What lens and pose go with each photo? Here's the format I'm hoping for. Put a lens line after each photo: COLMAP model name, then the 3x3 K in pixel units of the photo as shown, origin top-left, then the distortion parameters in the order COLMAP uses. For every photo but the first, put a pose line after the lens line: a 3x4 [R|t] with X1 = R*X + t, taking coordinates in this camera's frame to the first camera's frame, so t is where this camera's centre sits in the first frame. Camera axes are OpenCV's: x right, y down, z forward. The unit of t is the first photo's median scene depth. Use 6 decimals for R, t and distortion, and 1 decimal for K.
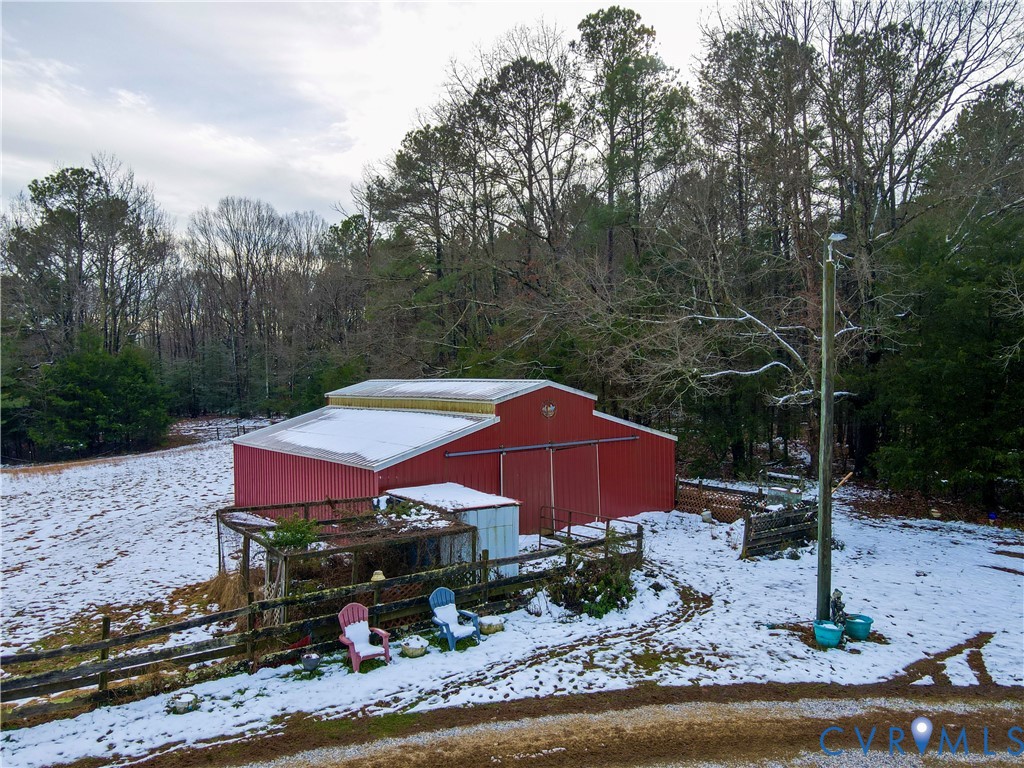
lens RADIAL K [[763.3, 0, 514.1], [0, 763.3, 382.0], [0, 0, 1]] dist [0.005026, 0.001119]
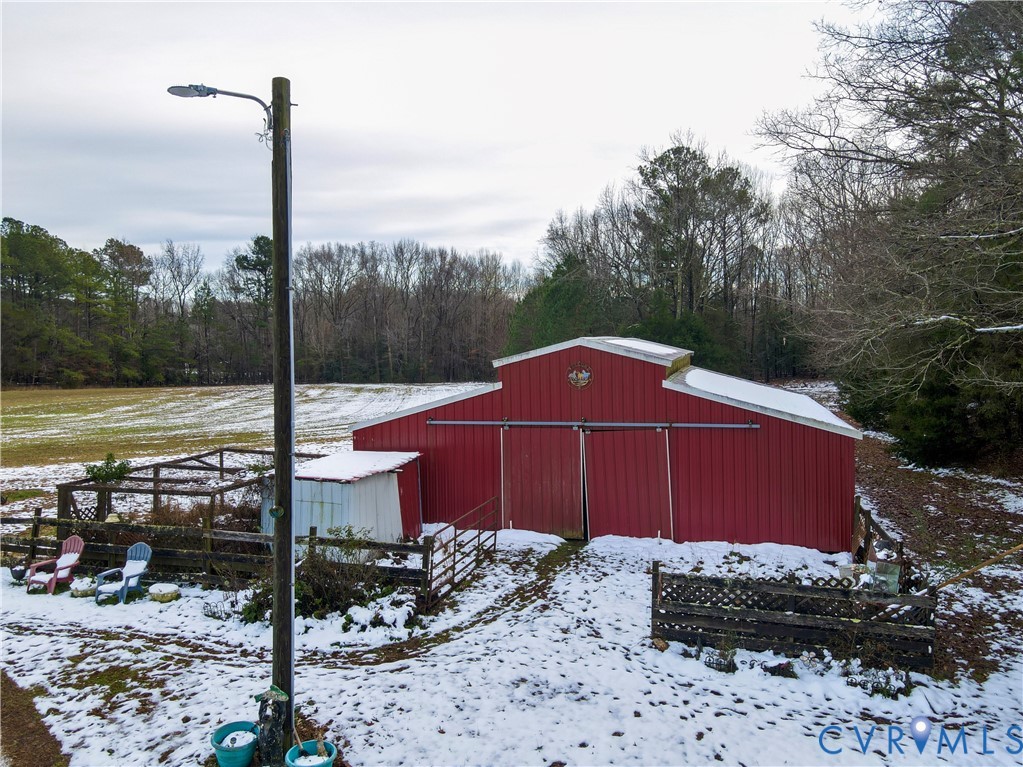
lens RADIAL K [[762.6, 0, 510.9], [0, 762.6, 382.9], [0, 0, 1]] dist [0.005026, 0.001119]
pose [[0.593108, 0.045354, -0.803845, 1.026132], [-0.004079, 0.998569, 0.053331, 0.003522], [0.805113, -0.028352, 0.592444, 0.828067]]
